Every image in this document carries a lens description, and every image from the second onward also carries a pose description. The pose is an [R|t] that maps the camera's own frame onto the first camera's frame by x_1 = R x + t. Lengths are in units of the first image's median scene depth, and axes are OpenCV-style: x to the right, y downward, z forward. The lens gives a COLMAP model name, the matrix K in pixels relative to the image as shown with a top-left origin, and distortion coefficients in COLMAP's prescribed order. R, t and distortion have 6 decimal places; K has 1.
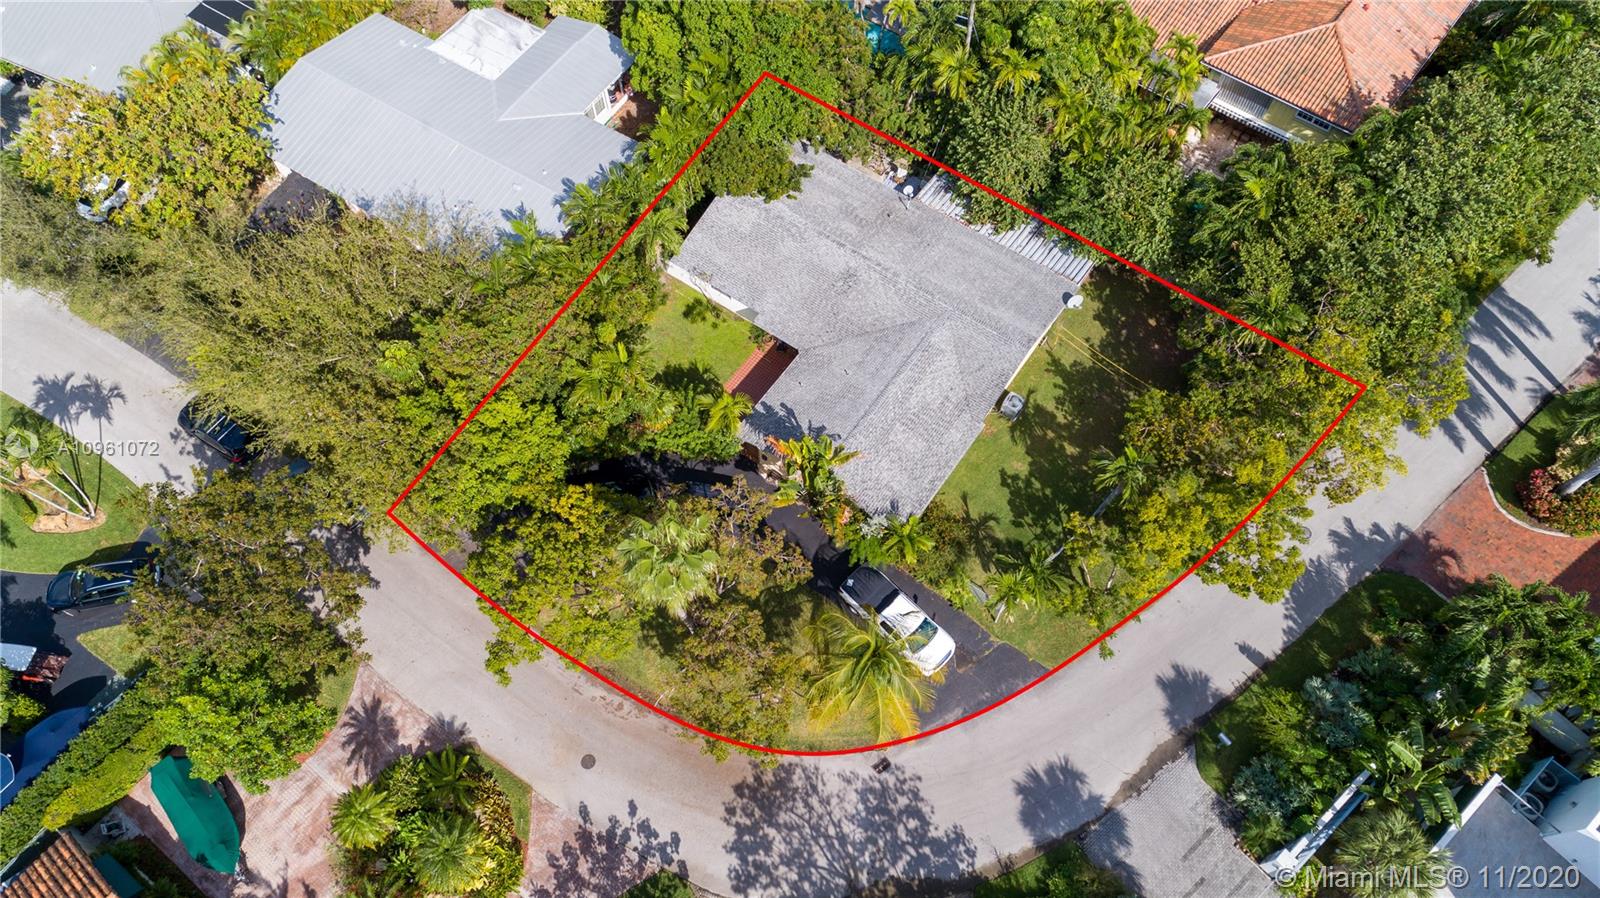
lens RADIAL K [[997.6, 0, 800.0], [0, 997.6, 449.0], [0, 0, 1]] dist [0.002967, 0.002167]
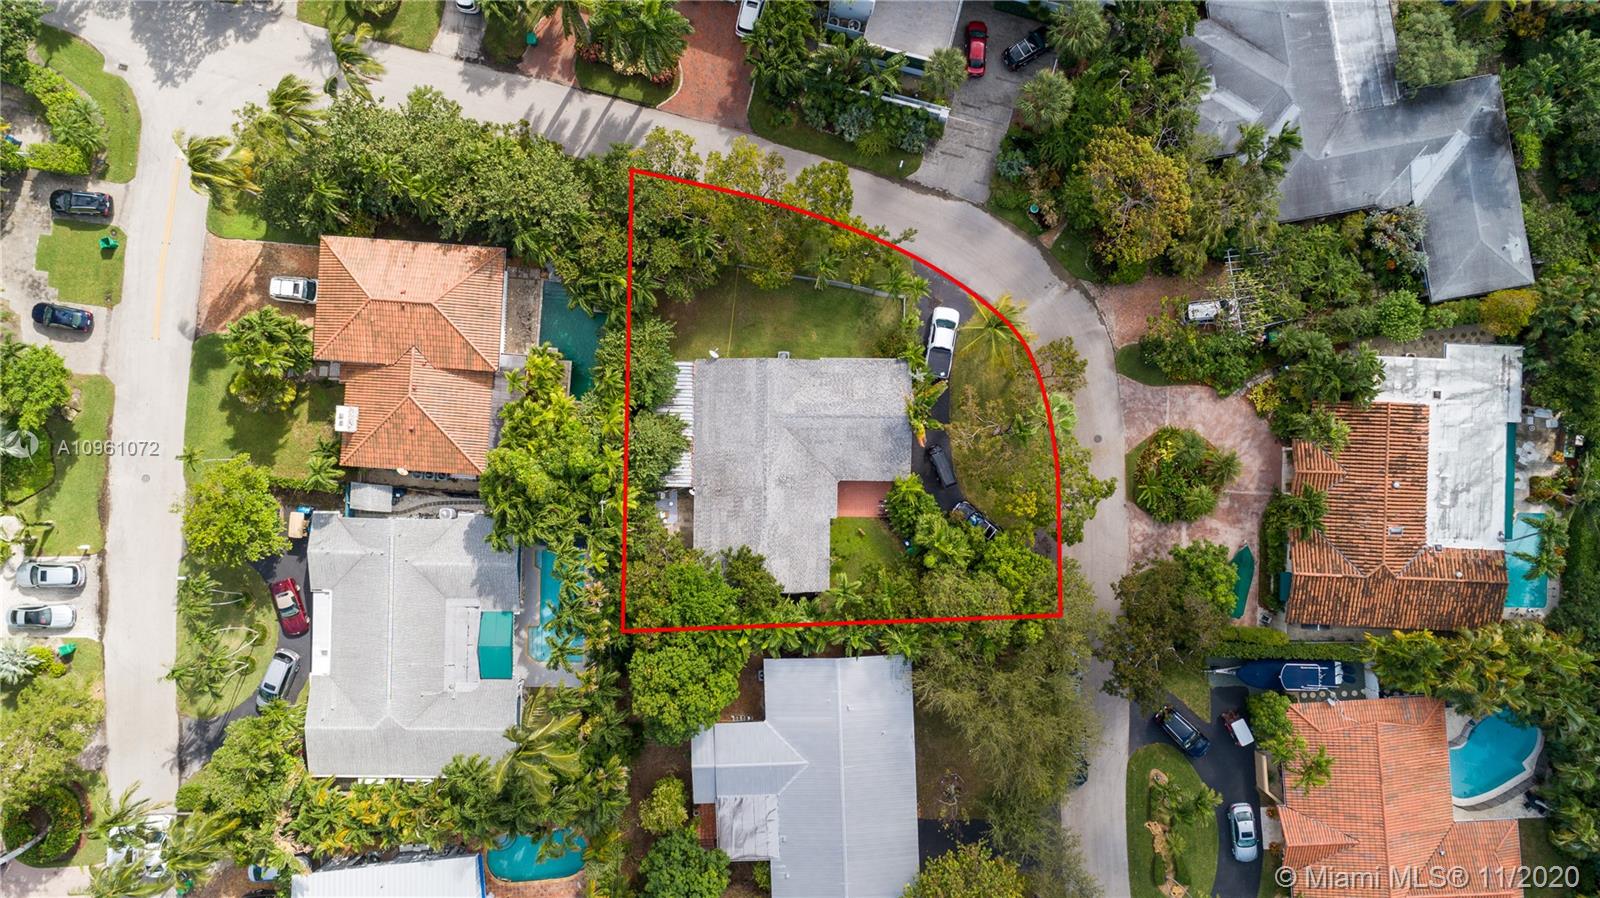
lens RADIAL K [[997.6, 0, 800.0], [0, 997.6, 449.0], [0, 0, 1]] dist [0.002967, 0.002167]
pose [[-0.570008, -0.820679, 0.039701, 0.012961], [0.749257, -0.499356, 0.435039, -0.829427], [-0.337202, 0.277722, 0.899536, -0.430276]]
